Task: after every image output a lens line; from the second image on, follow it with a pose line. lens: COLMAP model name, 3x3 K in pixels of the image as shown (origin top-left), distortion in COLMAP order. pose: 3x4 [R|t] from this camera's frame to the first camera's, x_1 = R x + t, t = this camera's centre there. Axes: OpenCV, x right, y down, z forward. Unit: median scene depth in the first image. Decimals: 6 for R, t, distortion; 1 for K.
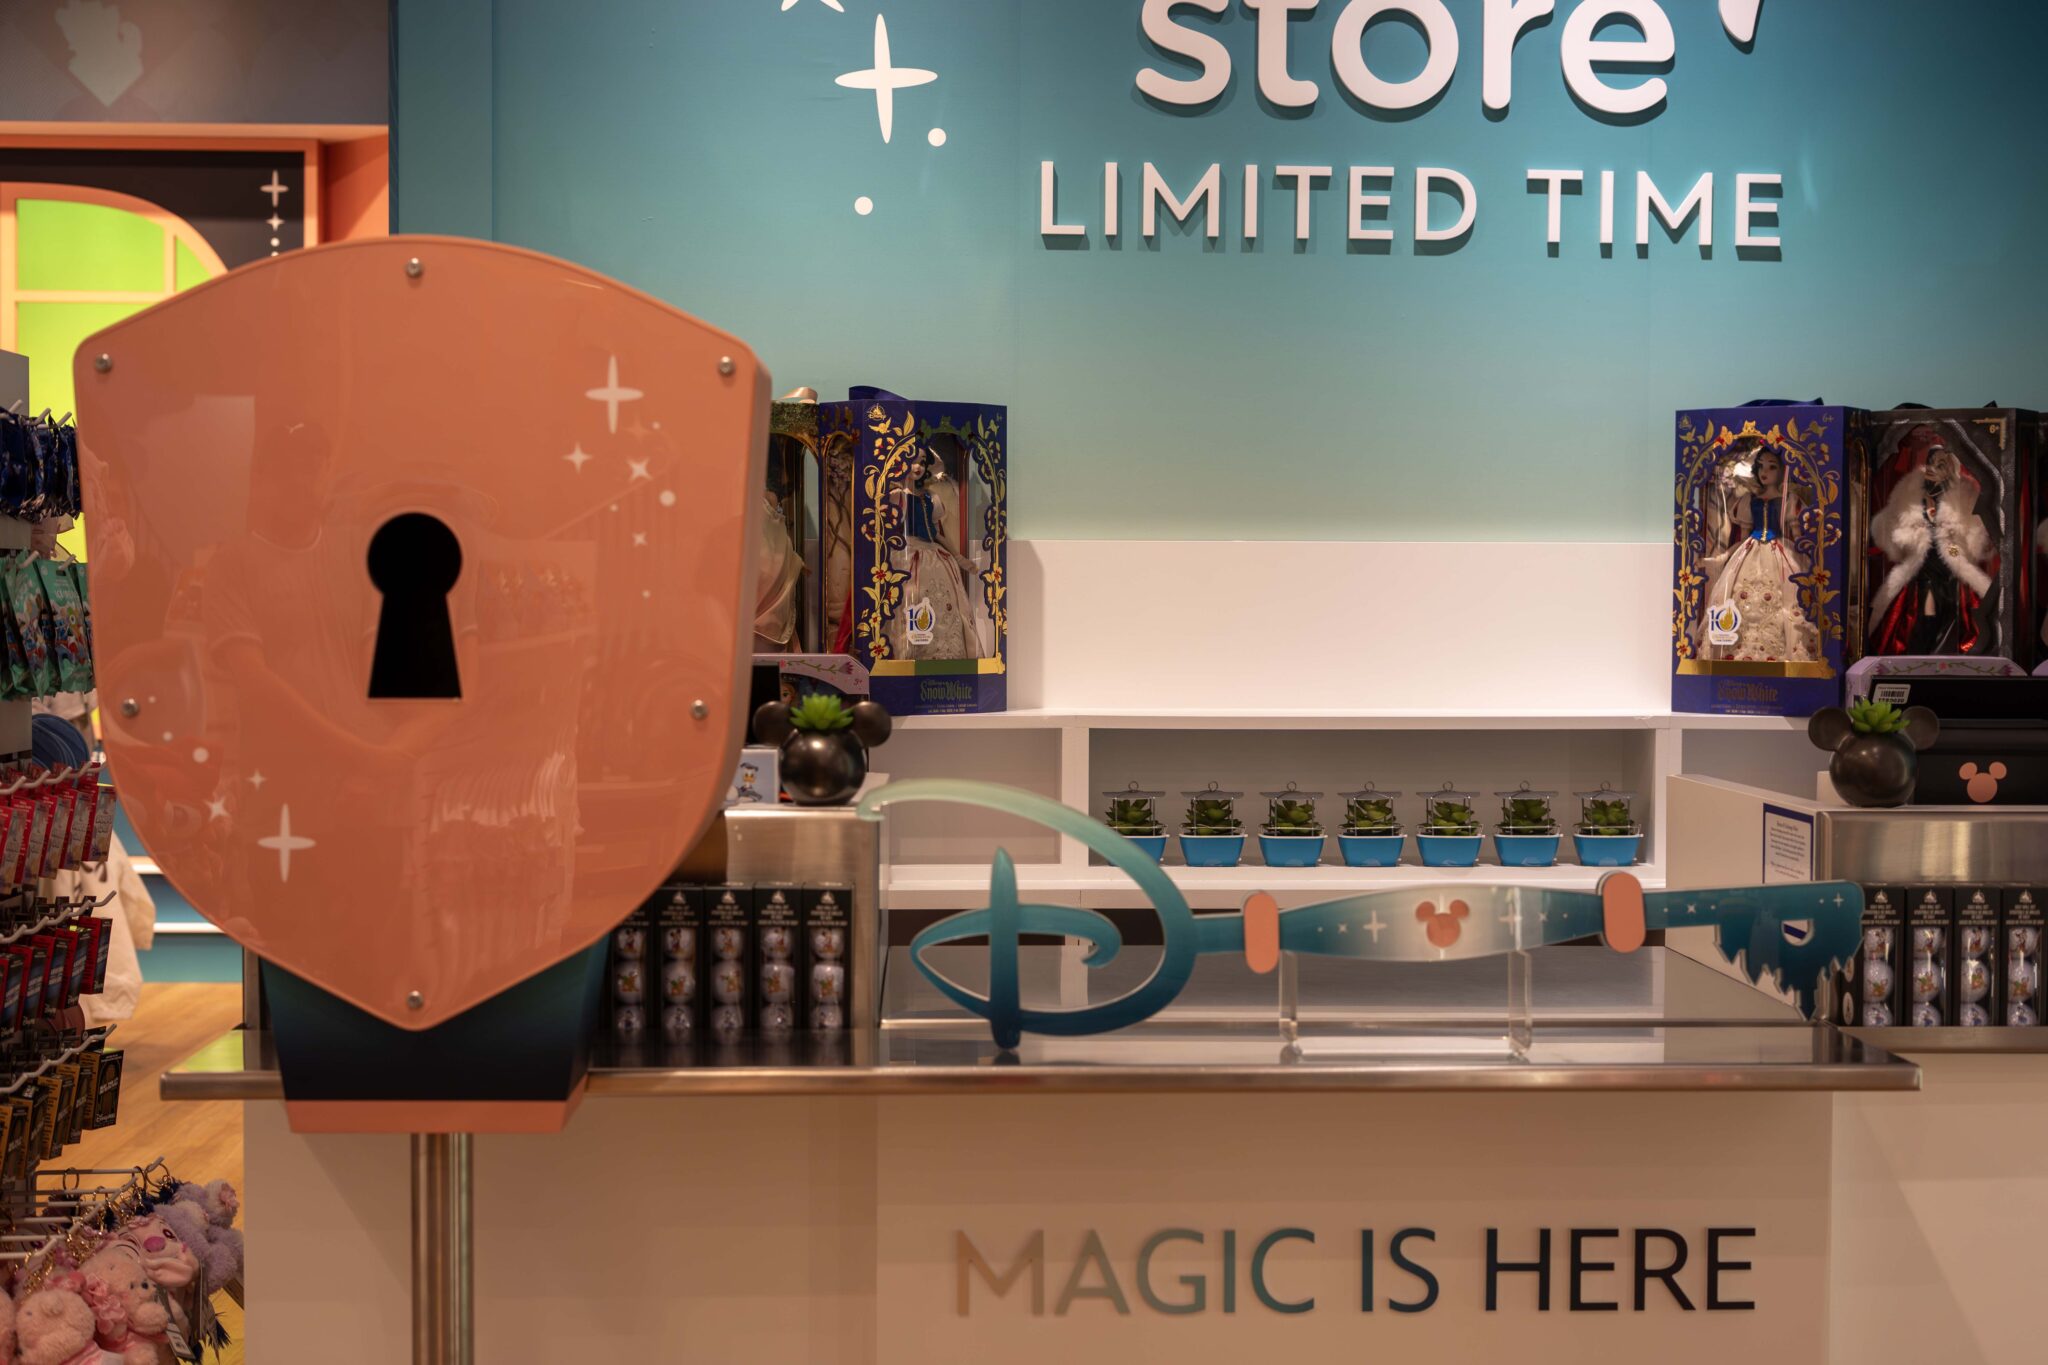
lens RADIAL K [[2937.4, 0, 1026.1], [0, 2937.4, 678.2], [0, 0, 1]] dist [-0.021848, 0.000000]
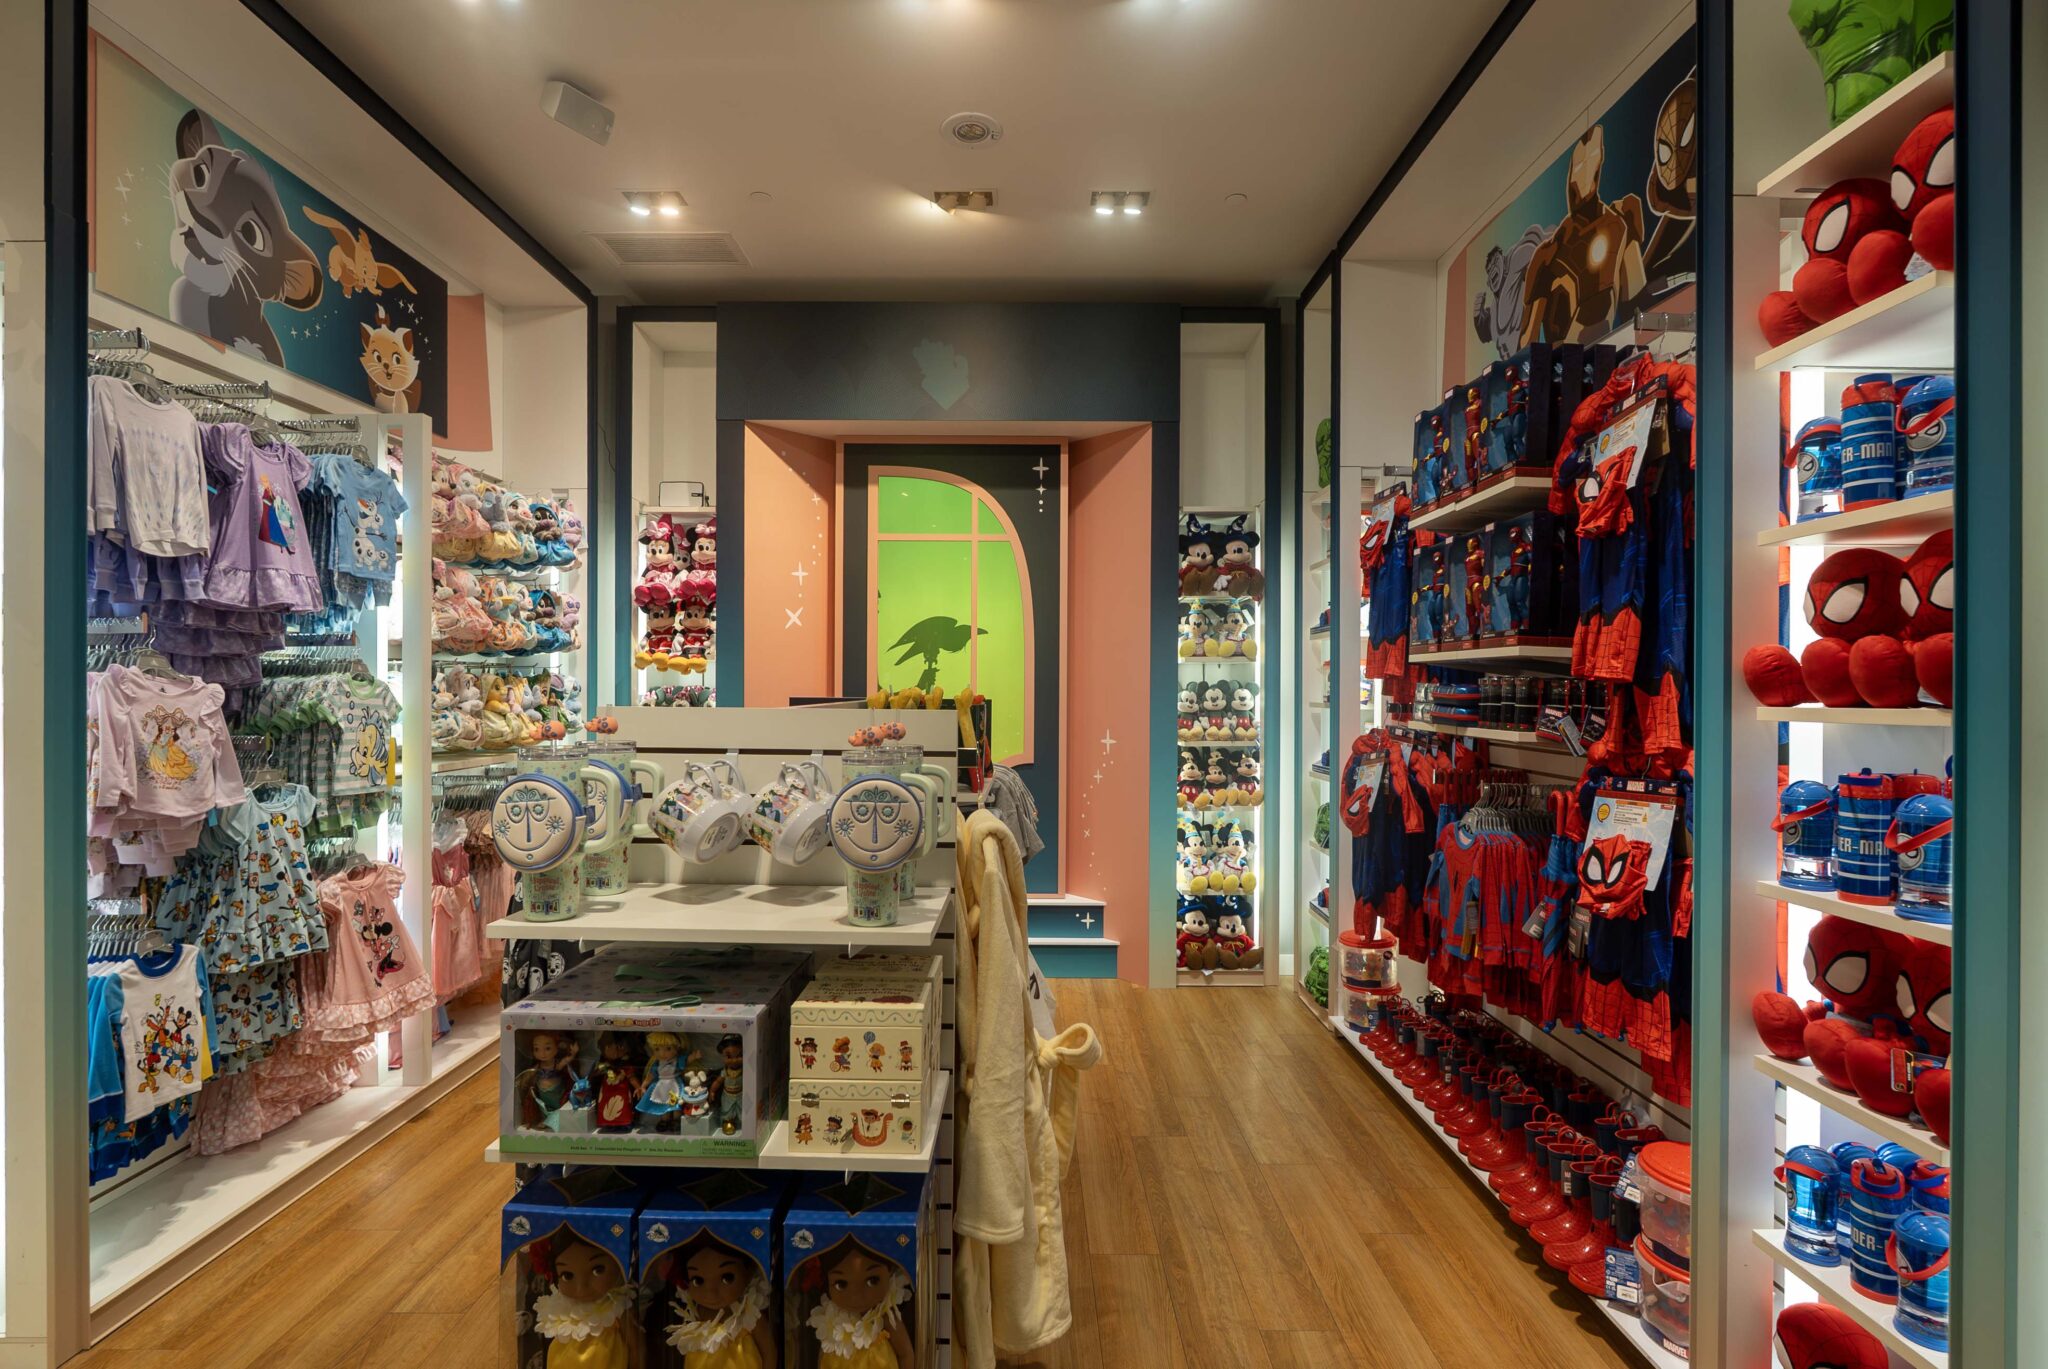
lens RADIAL K [[941.2, 0, 1022.2], [0, 941.2, 689.4], [0, 0, 1]] dist [-0.004752, 0.001499]
pose [[0.999093, -0.001744, -0.042538, -0.499165], [0.000687, 0.999691, -0.024854, -0.072583], [0.042568, 0.024802, 0.998786, 1.011902]]
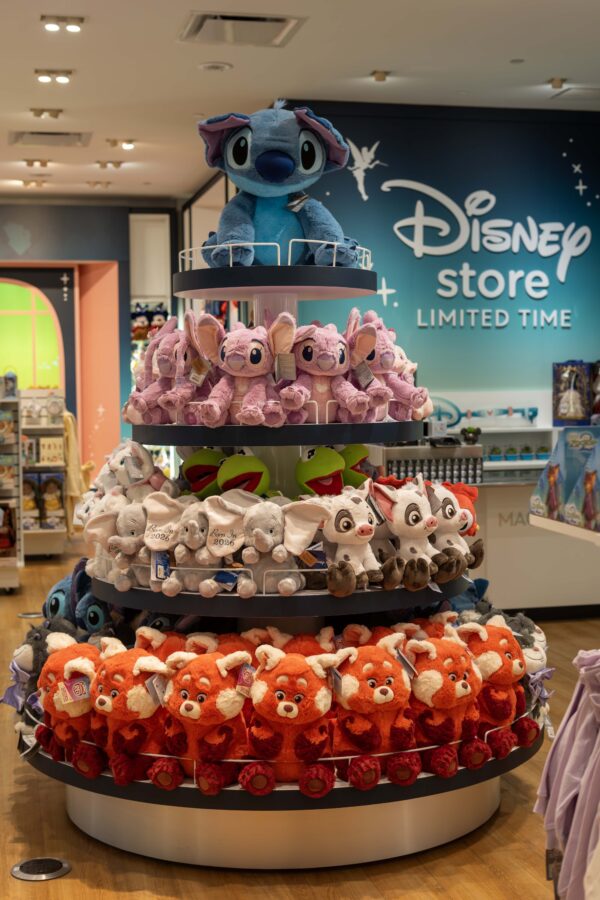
lens RADIAL K [[1290.8, 0, 299.9], [0, 1290.8, 451.4], [0, 0, 1]] dist [-0.021848, 0.000000]
pose [[0.982317, -0.028761, 0.185002, -0.550216], [0.024363, 0.999365, 0.026005, -0.013003], [-0.185633, -0.021038, 0.982394, -0.935544]]
